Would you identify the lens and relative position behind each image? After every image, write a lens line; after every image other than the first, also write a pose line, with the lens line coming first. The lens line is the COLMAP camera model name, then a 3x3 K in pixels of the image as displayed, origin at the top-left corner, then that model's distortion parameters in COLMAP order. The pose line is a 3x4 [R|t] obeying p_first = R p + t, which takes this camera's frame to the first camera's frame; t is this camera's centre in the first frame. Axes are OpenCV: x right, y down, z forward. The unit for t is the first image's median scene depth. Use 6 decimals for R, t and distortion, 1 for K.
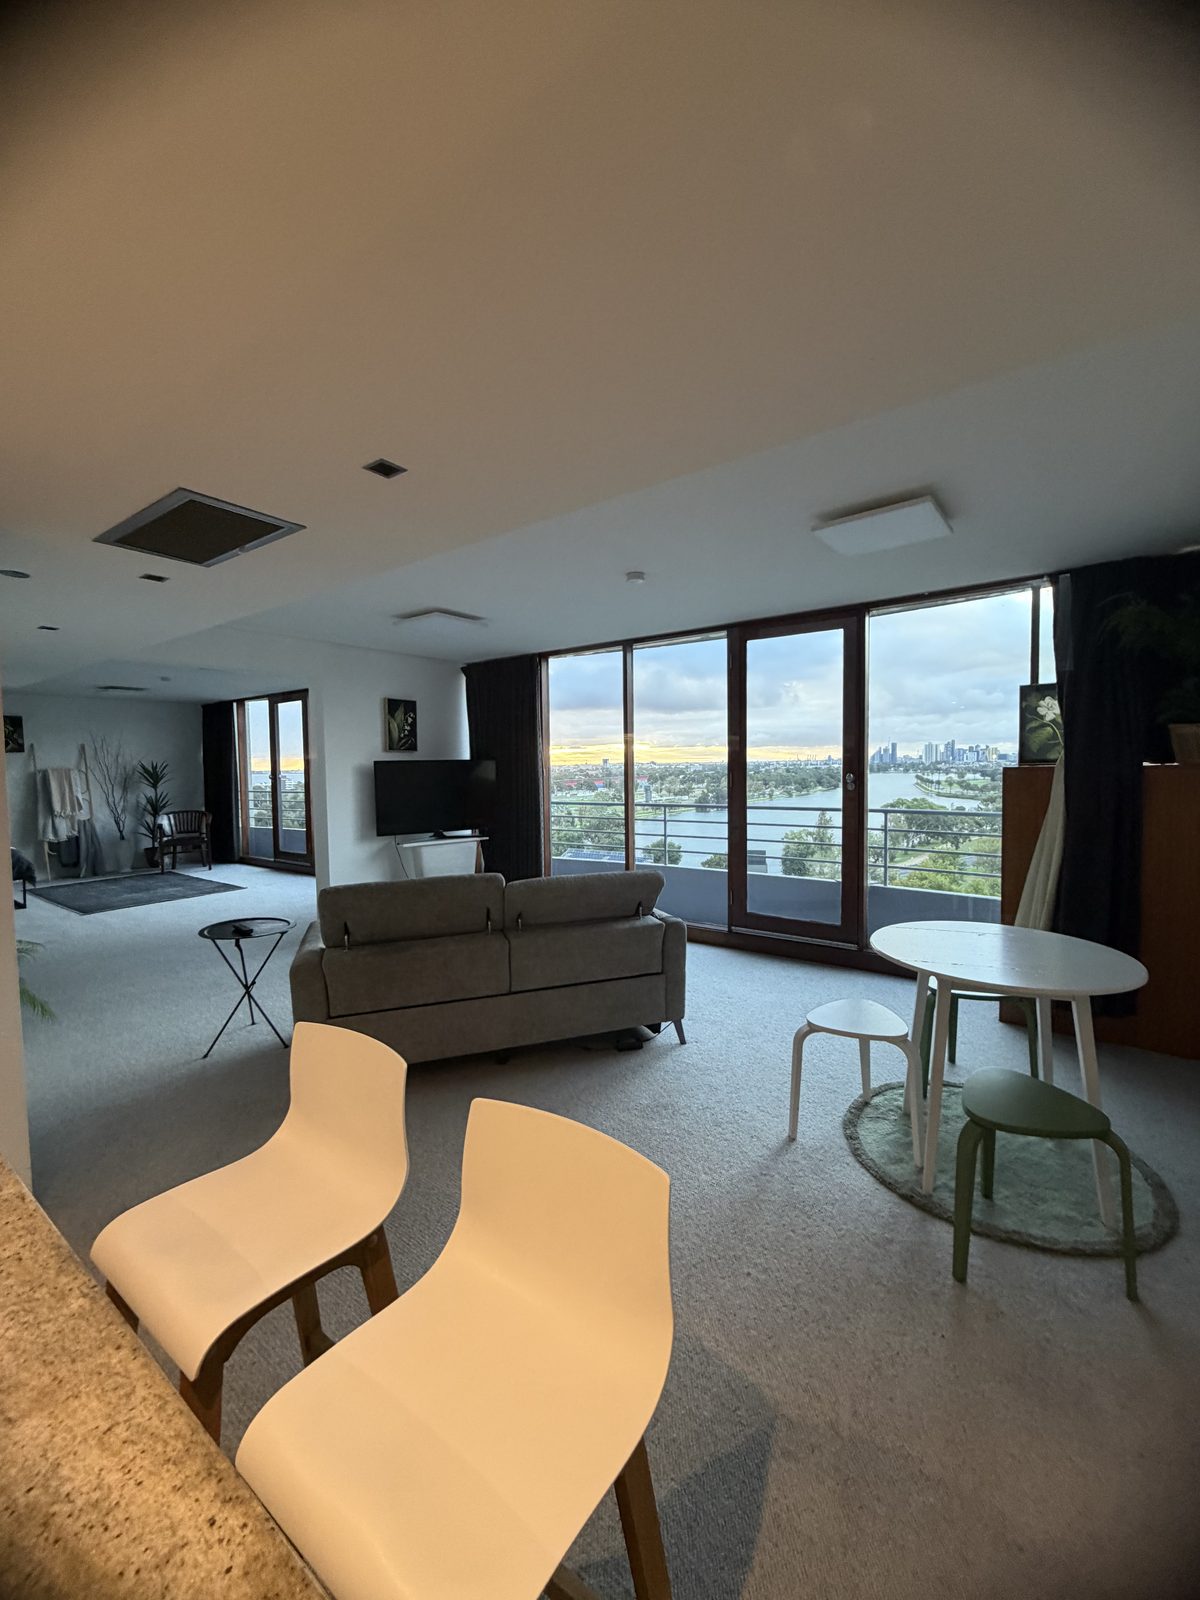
lens RADIAL K [[641.9, 0, 591.3], [0, 641.9, 796.9], [0, 0, 1]] dist [0.000684, -0.000160]
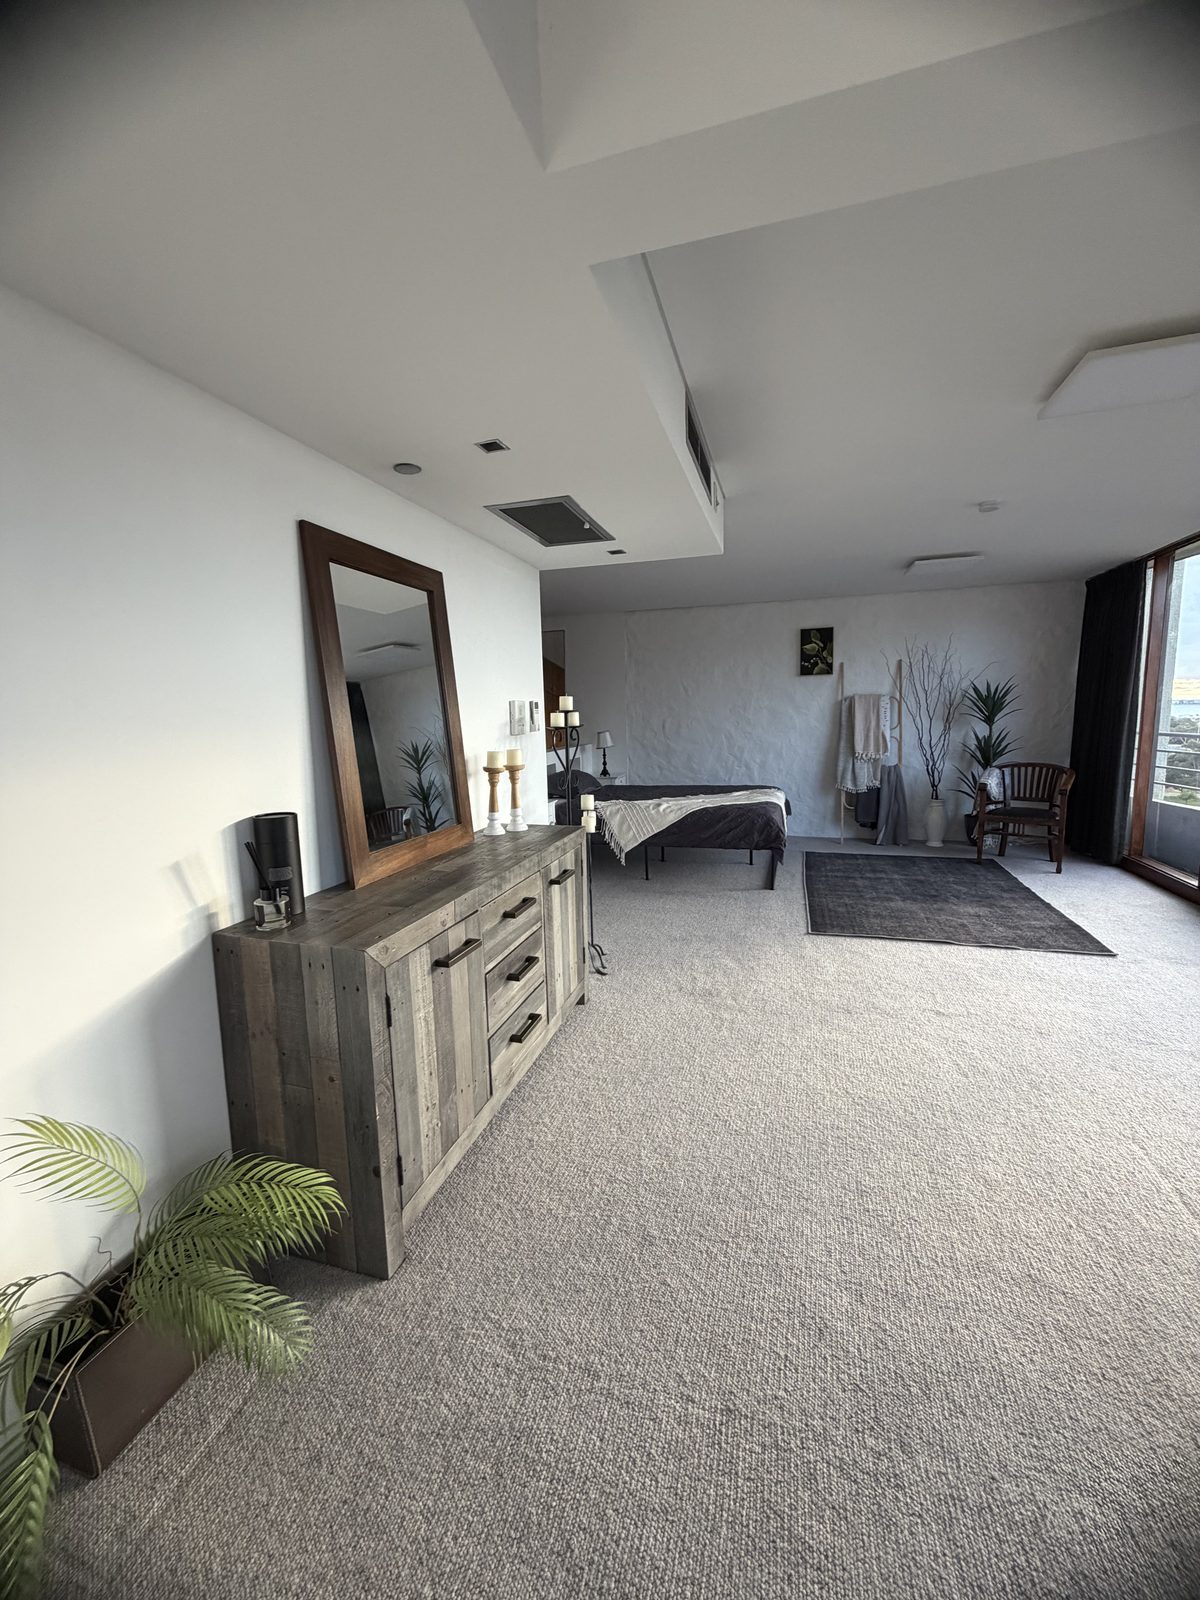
lens RADIAL K [[641.9, 0, 591.3], [0, 641.9, 796.9], [0, 0, 1]] dist [0.000684, -0.000160]
pose [[0.344850, 0.129897, -0.929626, -0.226216], [-0.025568, 0.991311, 0.129032, -0.014365], [0.938310, -0.020728, 0.345175, 0.430382]]
